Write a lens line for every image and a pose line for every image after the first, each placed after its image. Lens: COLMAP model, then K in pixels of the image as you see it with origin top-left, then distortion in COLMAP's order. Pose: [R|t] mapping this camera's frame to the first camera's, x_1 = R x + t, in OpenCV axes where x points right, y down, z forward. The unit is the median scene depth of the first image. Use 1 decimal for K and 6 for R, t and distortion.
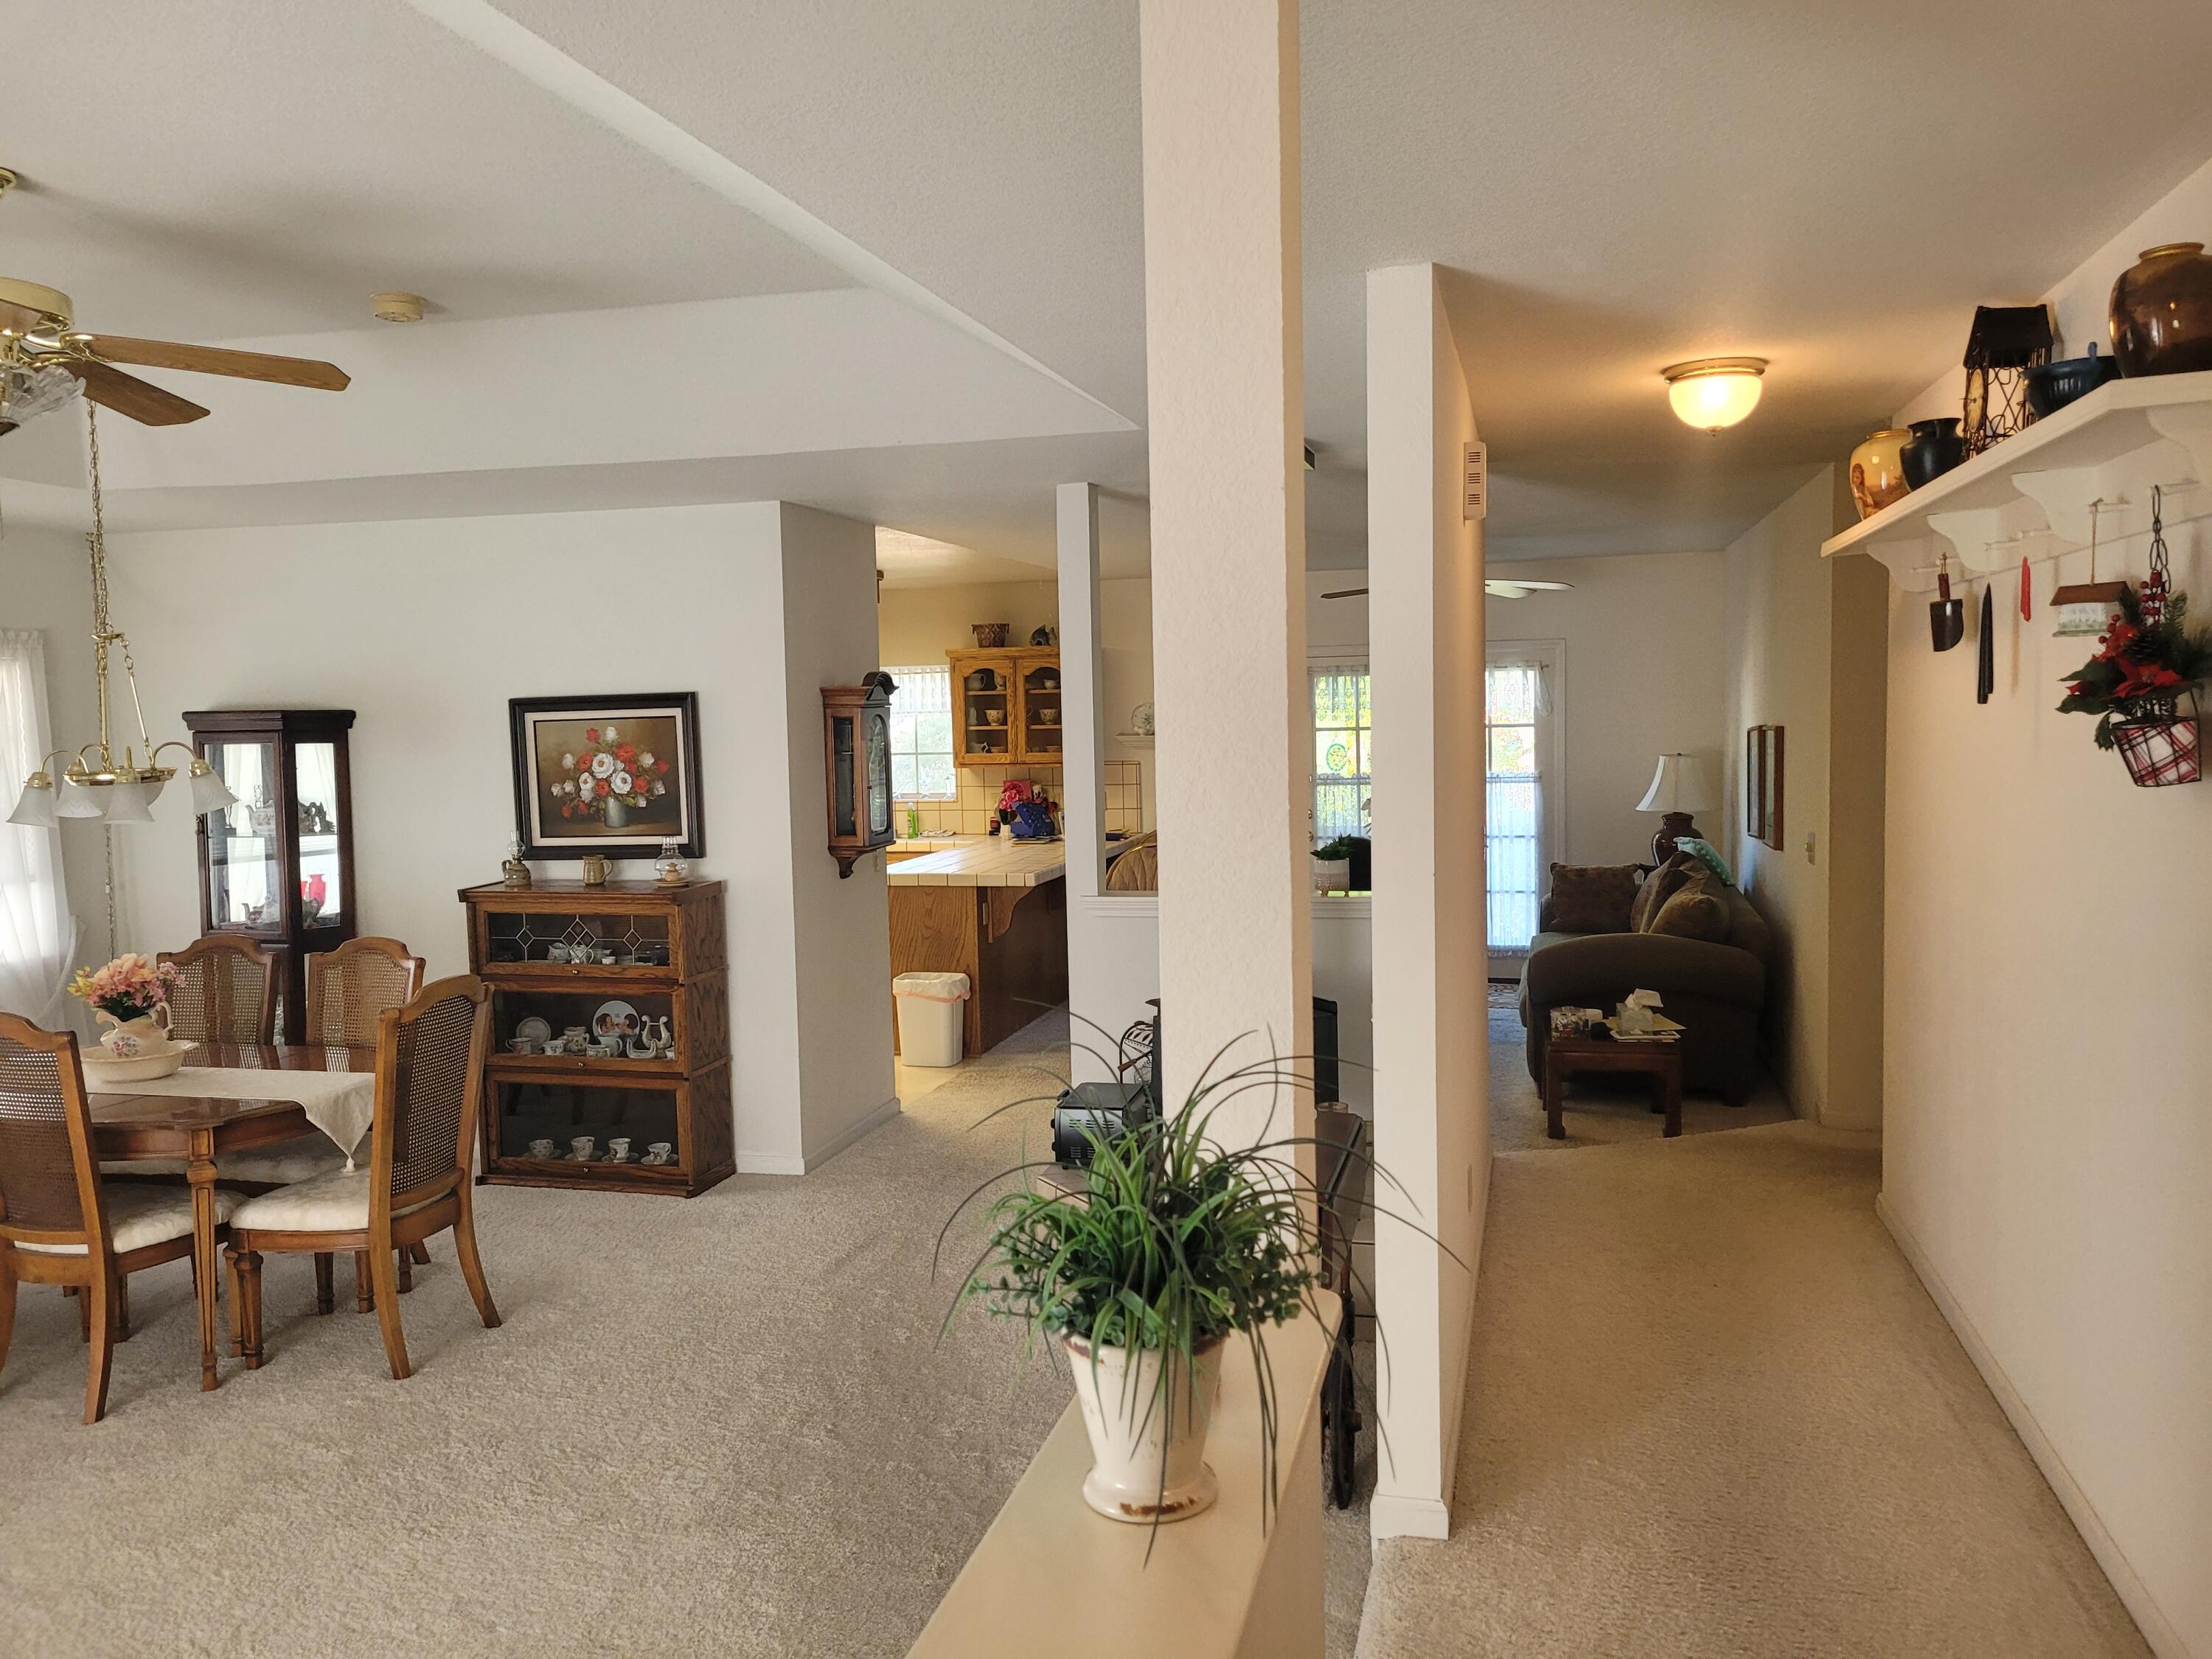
lens RADIAL K [[1665.6, 0, 1093.6], [0, 1665.6, 828.7], [0, 0, 1]] dist [0.069984, -0.052625]
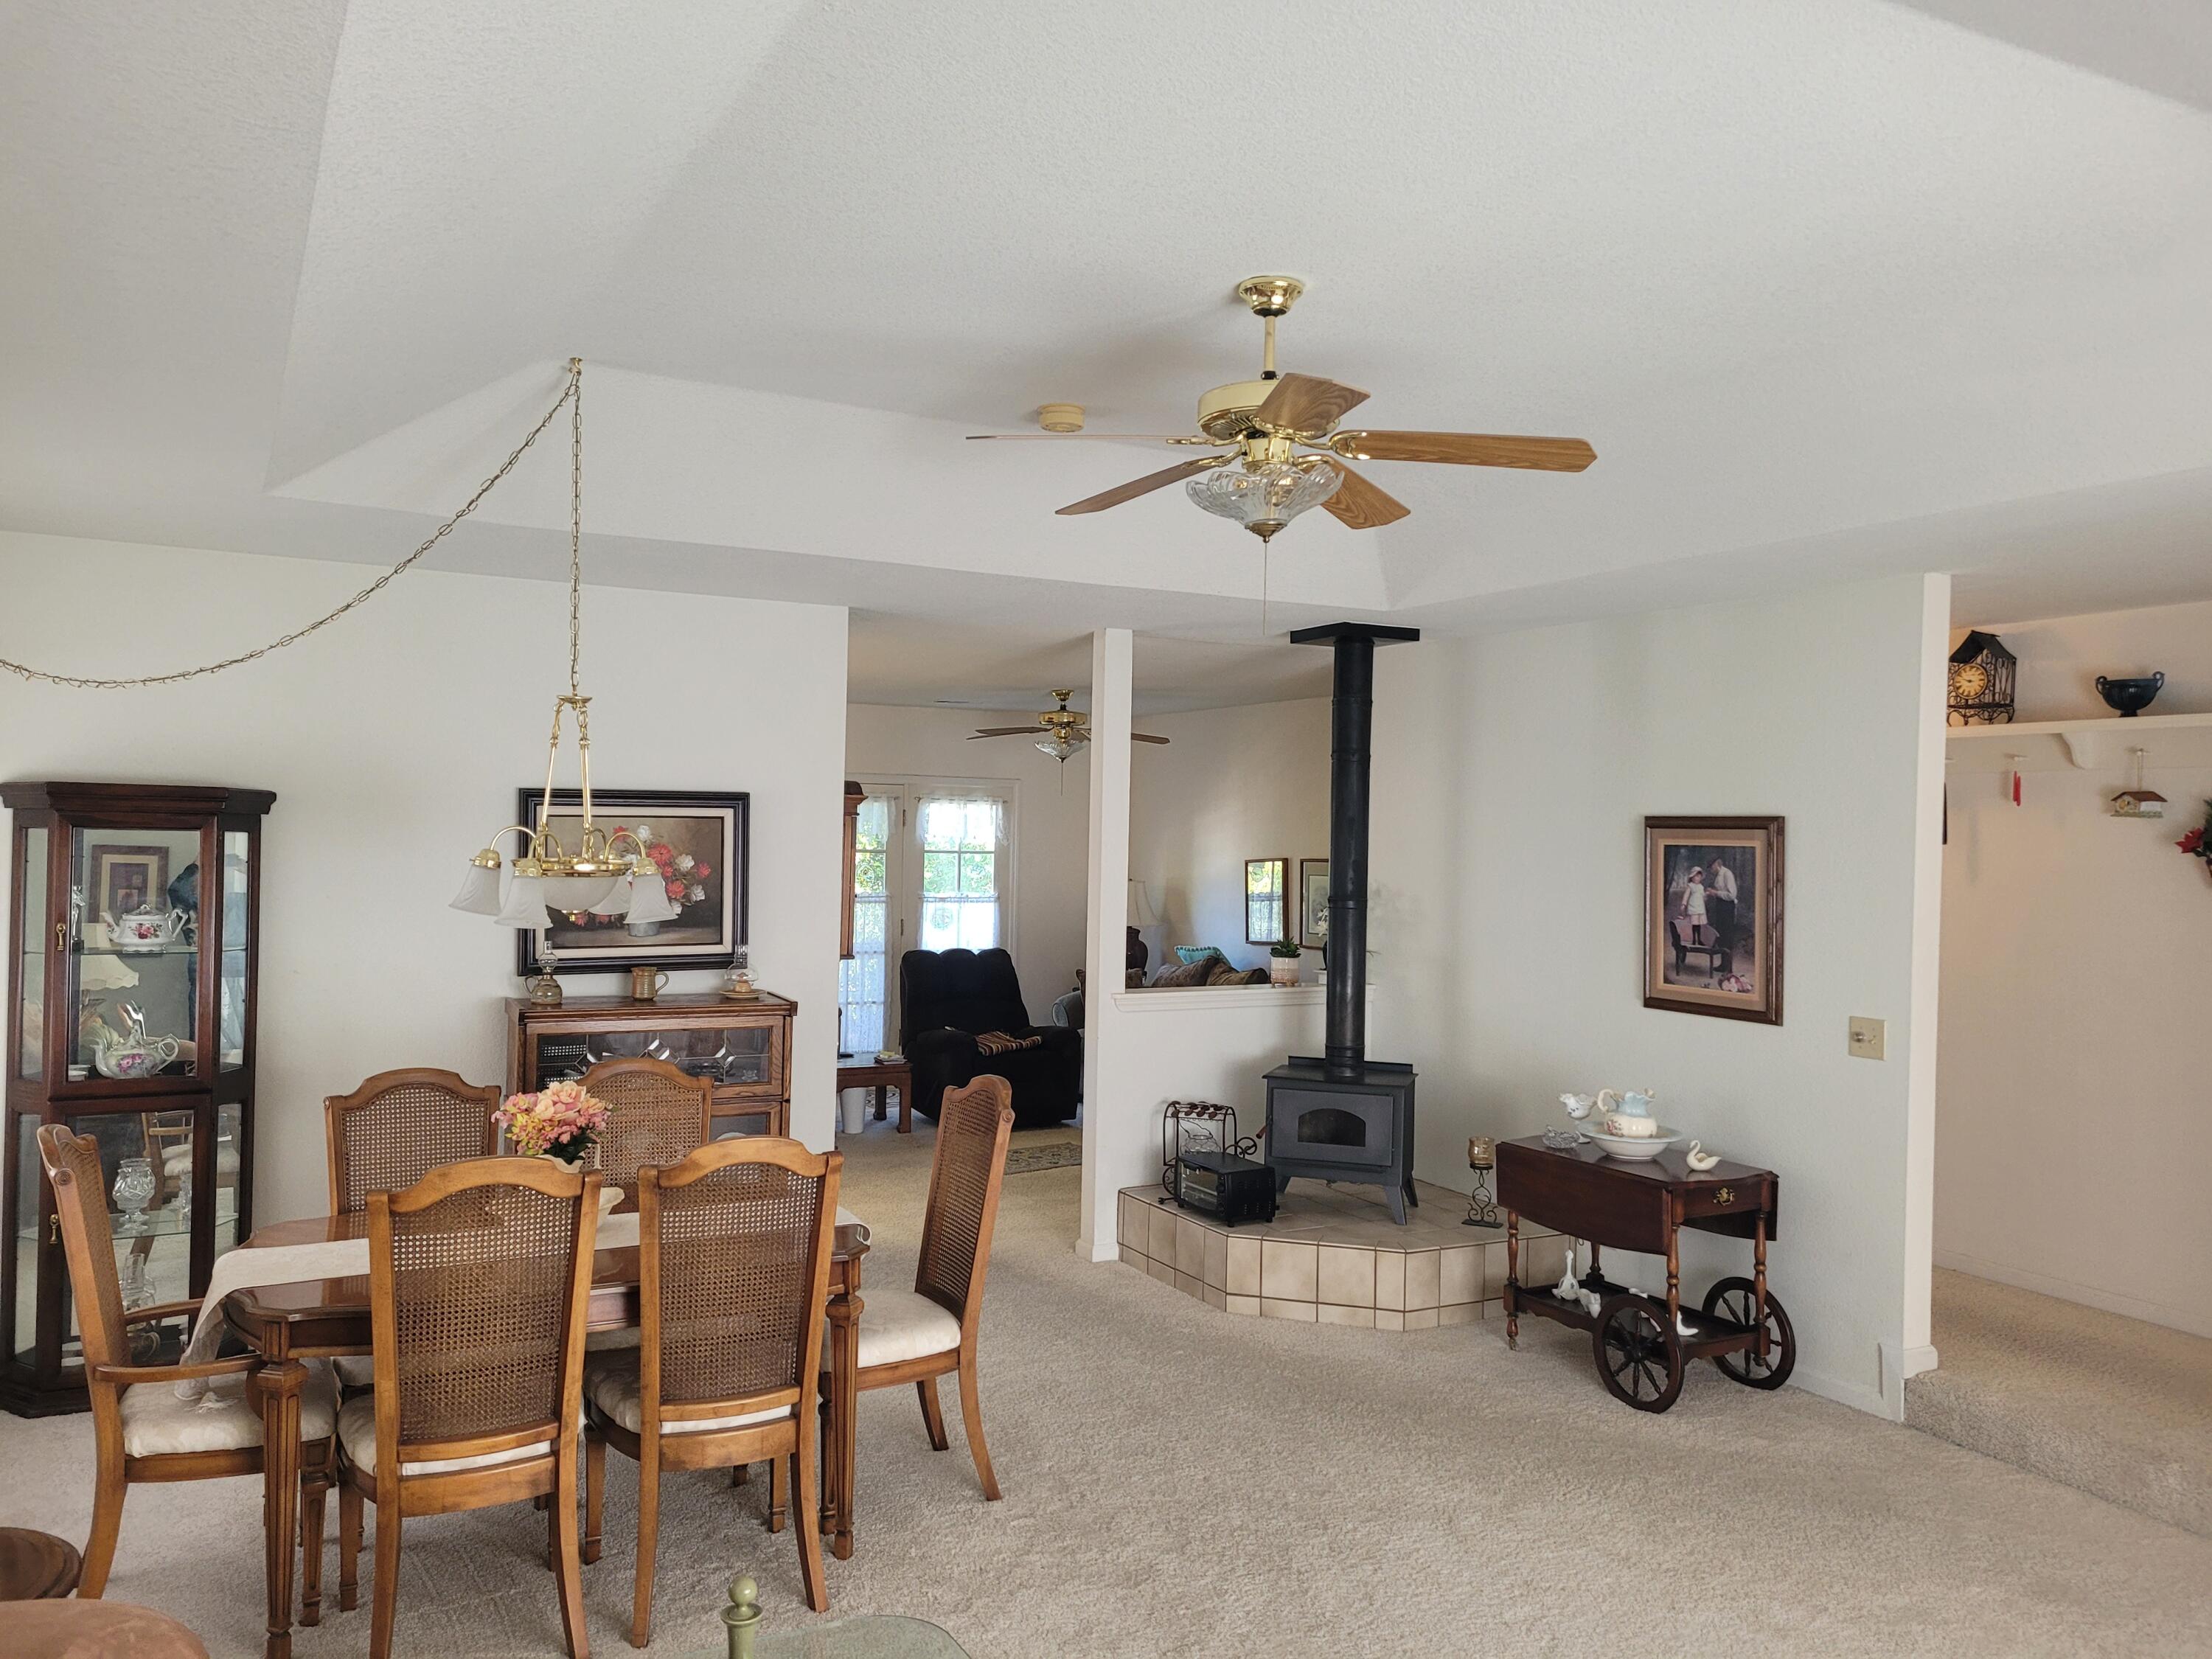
lens RADIAL K [[1665.6, 0, 1093.6], [0, 1665.6, 828.7], [0, 0, 1]] dist [0.069984, -0.052625]
pose [[0.737327, 0.038469, 0.674440, -0.727415], [0.014839, 0.997214, -0.073103, 0.011216], [-0.675373, 0.063909, 0.734702, 0.166649]]
